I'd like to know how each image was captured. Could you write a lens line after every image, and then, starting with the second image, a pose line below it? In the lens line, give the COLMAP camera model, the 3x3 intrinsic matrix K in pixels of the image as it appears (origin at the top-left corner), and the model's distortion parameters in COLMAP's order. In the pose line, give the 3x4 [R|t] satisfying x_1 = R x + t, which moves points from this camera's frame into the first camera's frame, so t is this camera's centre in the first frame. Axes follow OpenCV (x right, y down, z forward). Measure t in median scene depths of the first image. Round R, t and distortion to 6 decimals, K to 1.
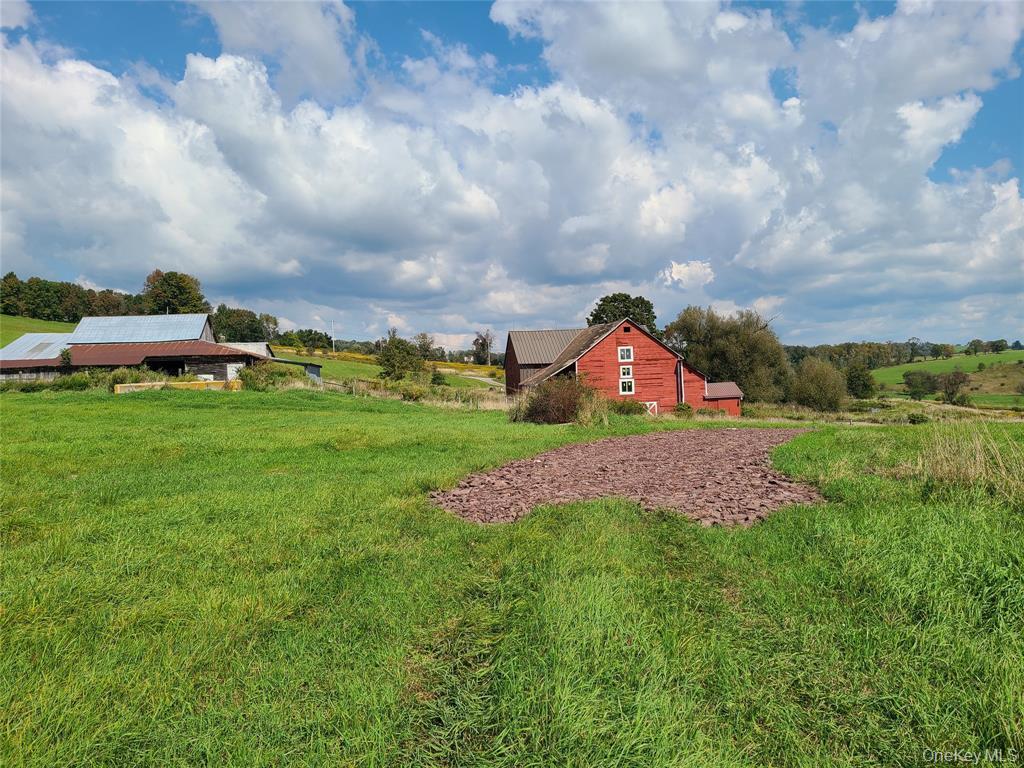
lens RADIAL K [[775.3, 0, 512.0], [0, 775.3, 384.0], [0, 0, 1]] dist [-0.009502, -0.004632]
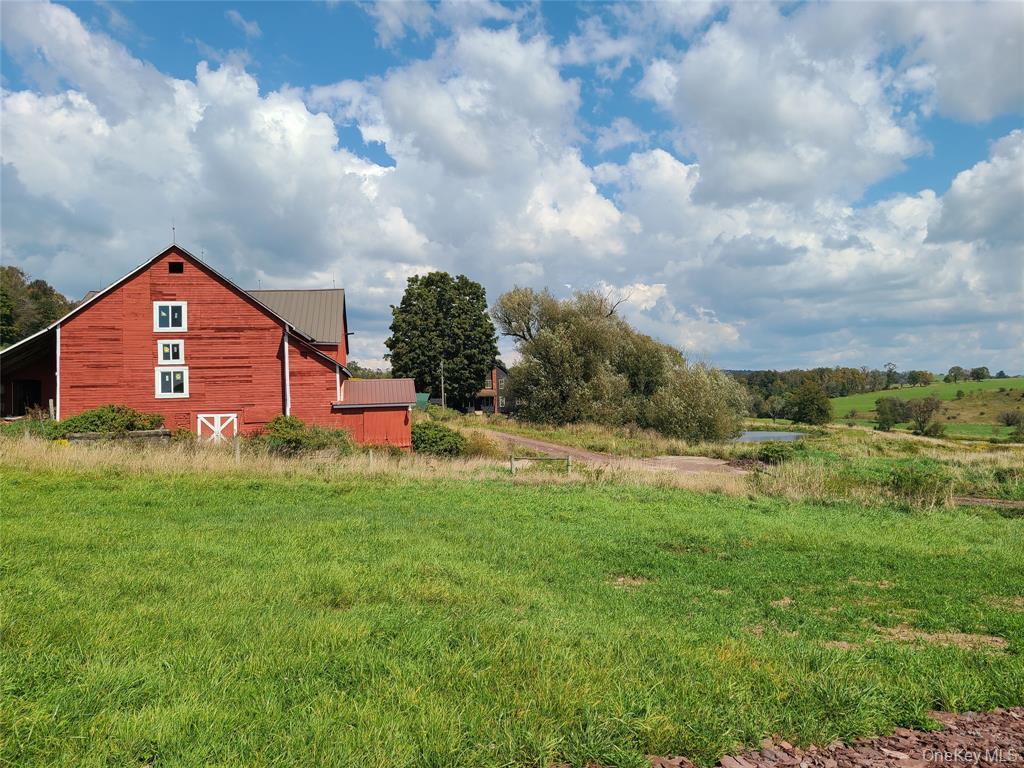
lens RADIAL K [[794.7, 0, 512.0], [0, 794.7, 384.0], [0, 0, 1]] dist [0.124142, -0.134307]
pose [[0.999042, 0.015940, 0.040749, 0.343595], [-0.014805, 0.999498, -0.027996, 0.015738], [-0.041175, 0.027366, 0.998777, 0.475606]]
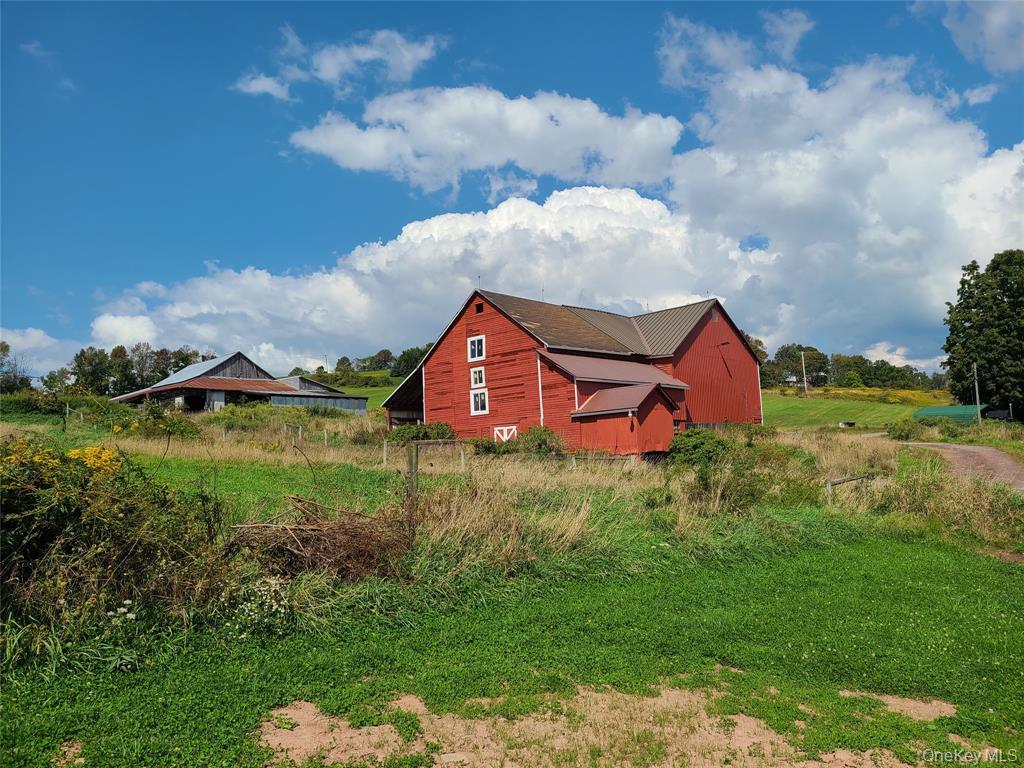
lens RADIAL K [[794.7, 0, 512.0], [0, 794.7, 384.0], [0, 0, 1]] dist [0.124142, -0.134307]
pose [[0.646588, -0.066299, -0.759953, 0.634988], [0.014717, 0.997115, -0.074467, 0.035866], [0.762698, 0.036965, 0.645698, 0.619381]]
